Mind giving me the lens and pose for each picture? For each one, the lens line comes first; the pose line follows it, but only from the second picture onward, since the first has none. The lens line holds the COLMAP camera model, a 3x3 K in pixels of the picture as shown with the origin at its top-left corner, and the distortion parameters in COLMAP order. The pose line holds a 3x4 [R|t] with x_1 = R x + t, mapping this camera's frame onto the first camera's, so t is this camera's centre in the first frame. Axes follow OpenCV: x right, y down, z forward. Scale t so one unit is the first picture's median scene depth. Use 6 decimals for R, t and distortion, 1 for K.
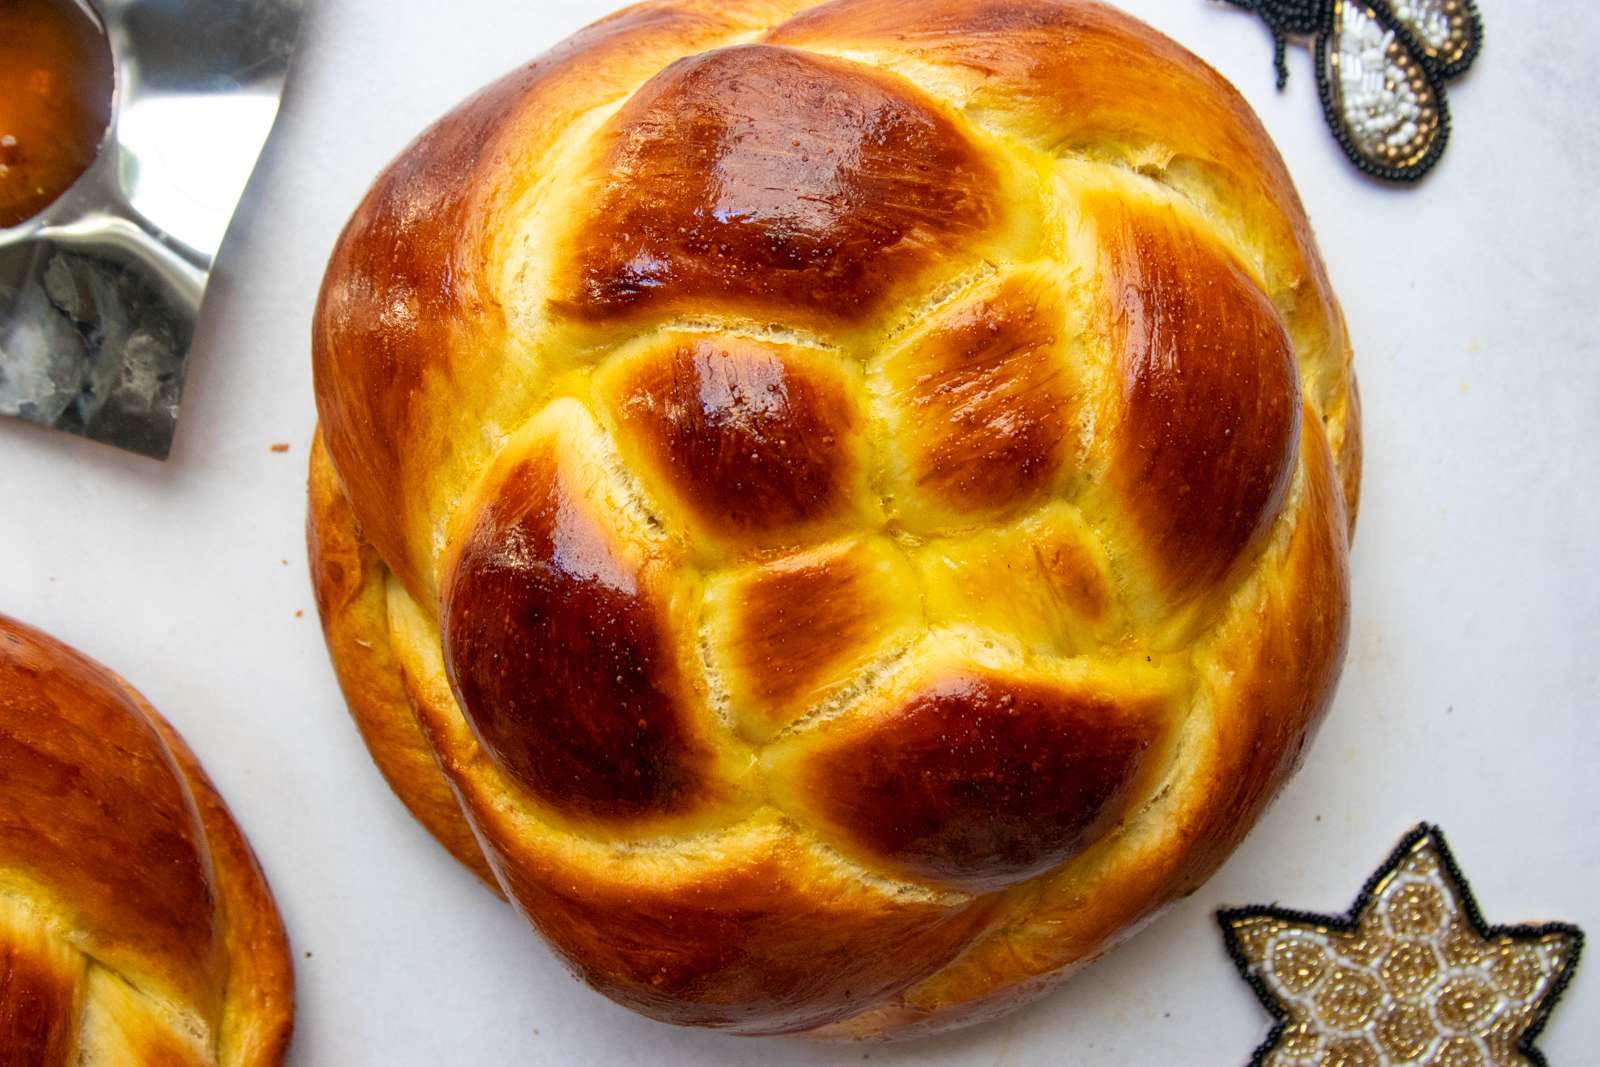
lens RADIAL K [[2195.9, 0, 830.0], [0, 2195.9, 517.2], [0, 0, 1]] dist [-0.062660, 0.000000]
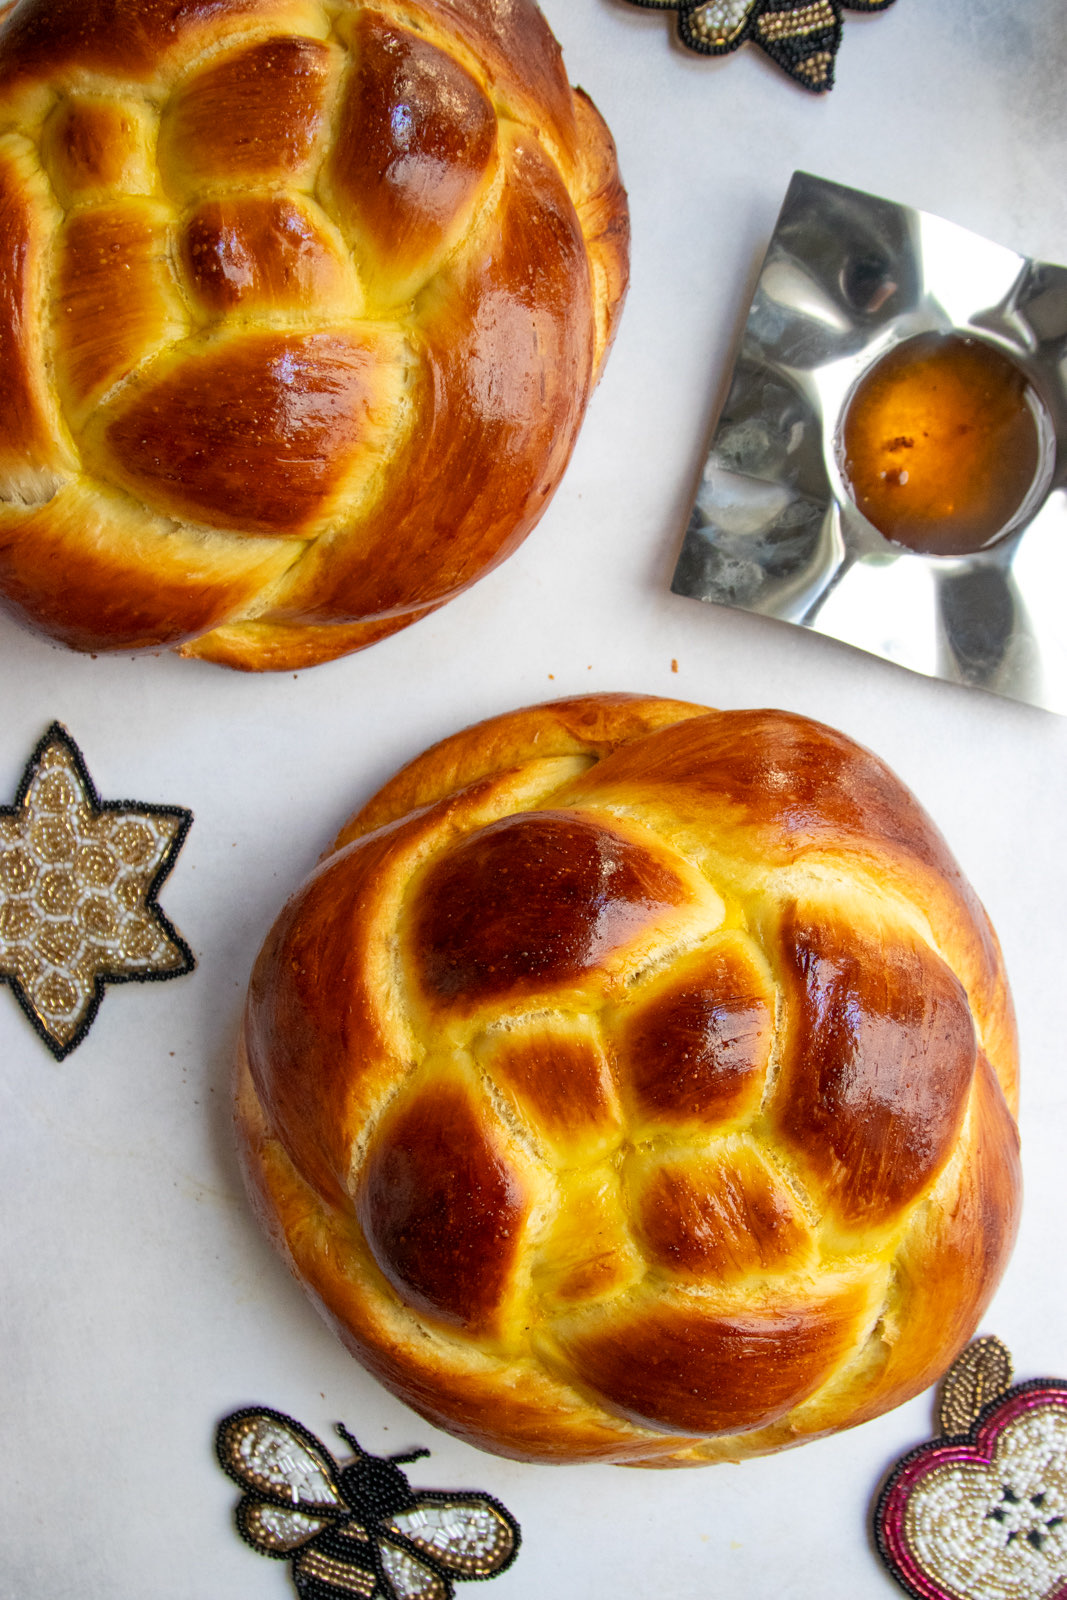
lens RADIAL K [[1781.3, 0, 567.8], [0, 1781.3, 847.6], [0, 0, 1]] dist [-0.121156, 0.000000]
pose [[-0.013035, 0.999395, -0.032249, -0.121031], [-0.999402, -0.014054, -0.031585, 0.079240], [-0.032019, 0.031818, 0.998981, -0.112940]]
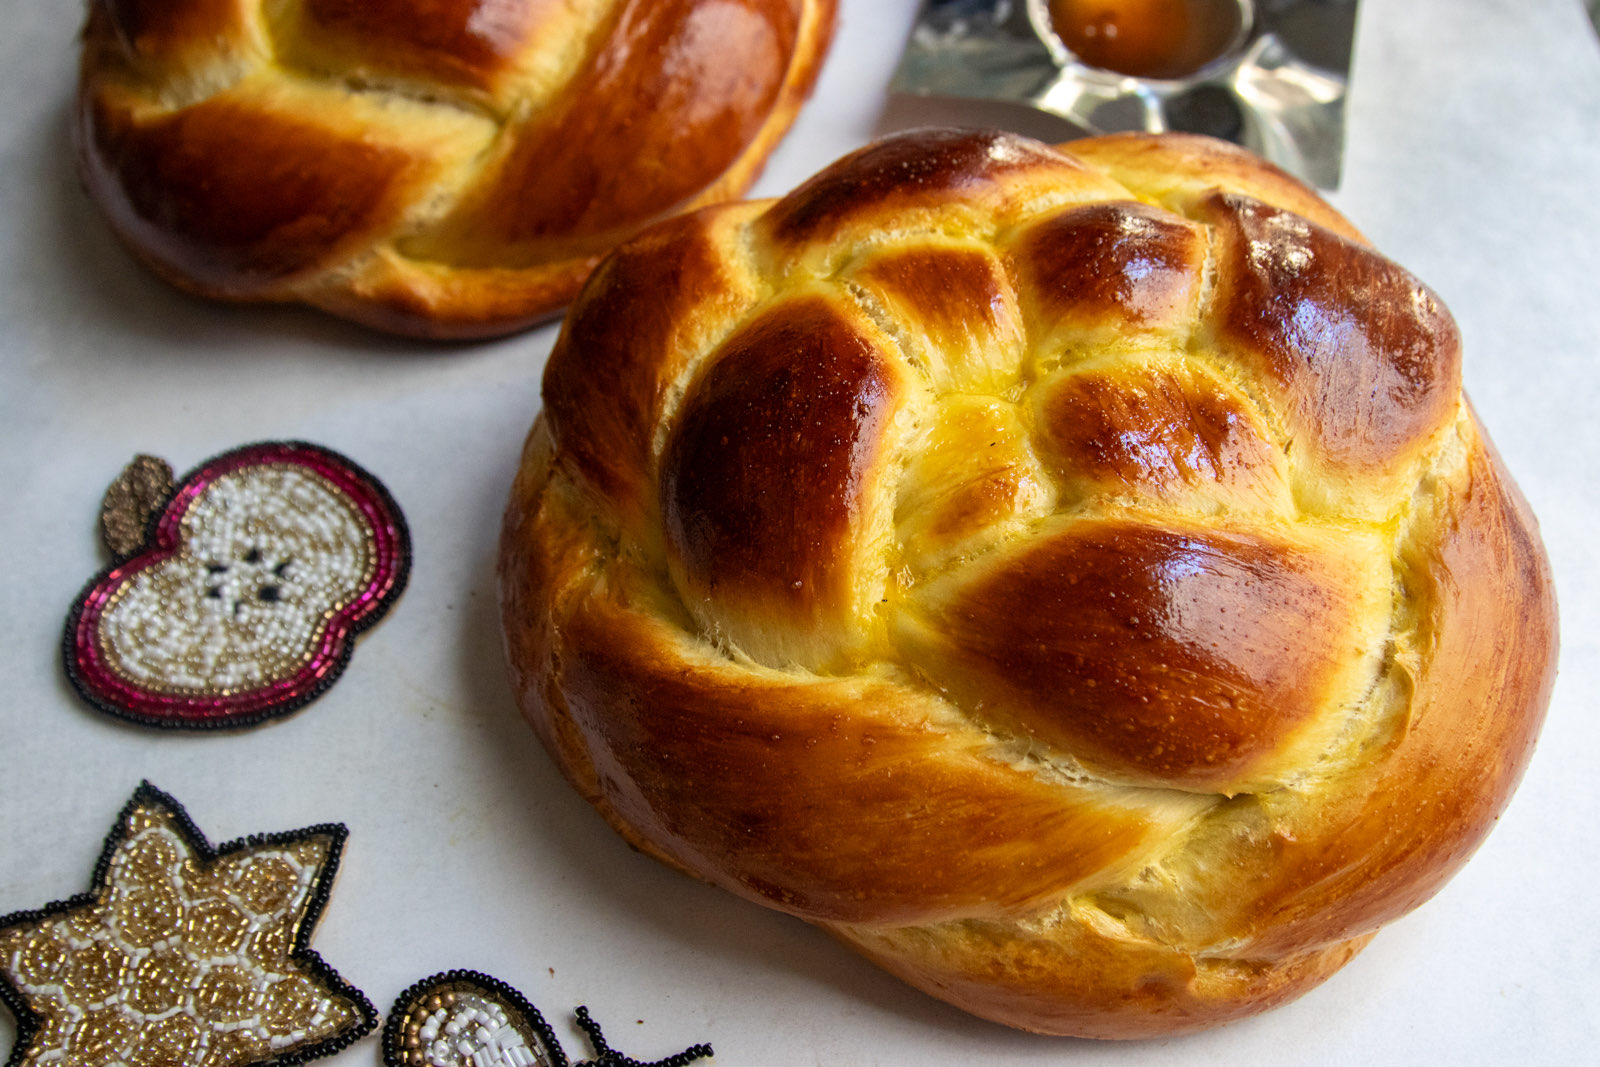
lens RADIAL K [[1781.3, 0, 796.0], [0, 1781.3, 526.4], [0, 0, 1]] dist [-0.121156, 0.000000]
pose [[-0.082556, 0.746228, -0.660552, 0.644389], [-0.996317, -0.077201, 0.037305, 0.077433], [-0.023157, 0.661199, 0.749853, 0.402132]]
